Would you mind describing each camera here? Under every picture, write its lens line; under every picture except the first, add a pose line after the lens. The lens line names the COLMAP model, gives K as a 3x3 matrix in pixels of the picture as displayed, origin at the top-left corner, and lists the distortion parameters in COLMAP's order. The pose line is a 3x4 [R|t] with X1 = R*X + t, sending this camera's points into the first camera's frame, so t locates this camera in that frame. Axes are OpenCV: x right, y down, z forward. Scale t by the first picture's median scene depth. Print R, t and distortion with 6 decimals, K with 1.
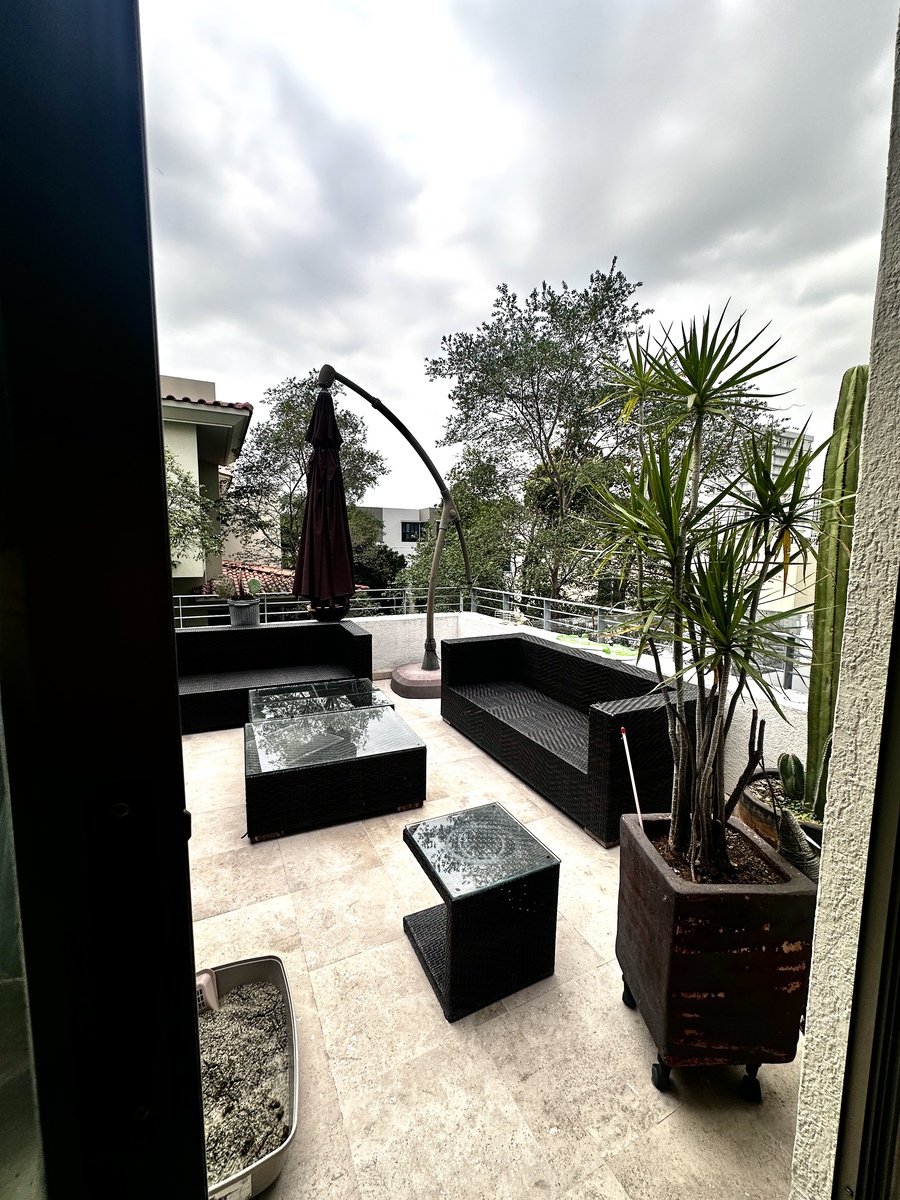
lens RADIAL K [[475.1, 0, 446.8], [0, 475.1, 600.8], [0, 0, 1]] dist [-0.001866, -0.000087]
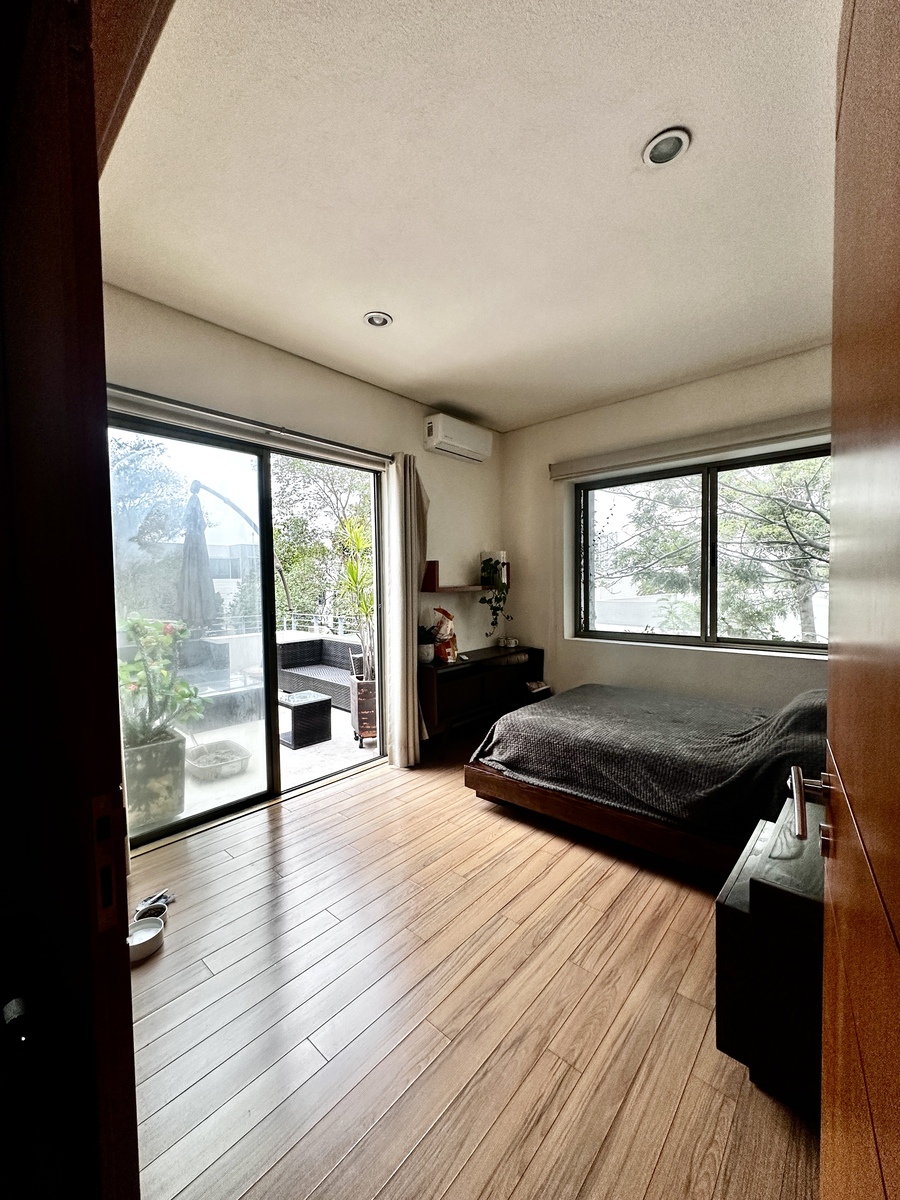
lens RADIAL K [[475.1, 0, 449.9], [0, 475.1, 602.9], [0, 0, 1]] dist [-0.001866, -0.000087]
pose [[0.927692, -0.037392, 0.371468, -0.038878], [0.060848, 0.996811, -0.051622, 0.043959], [-0.368353, 0.070493, 0.927010, -0.525305]]
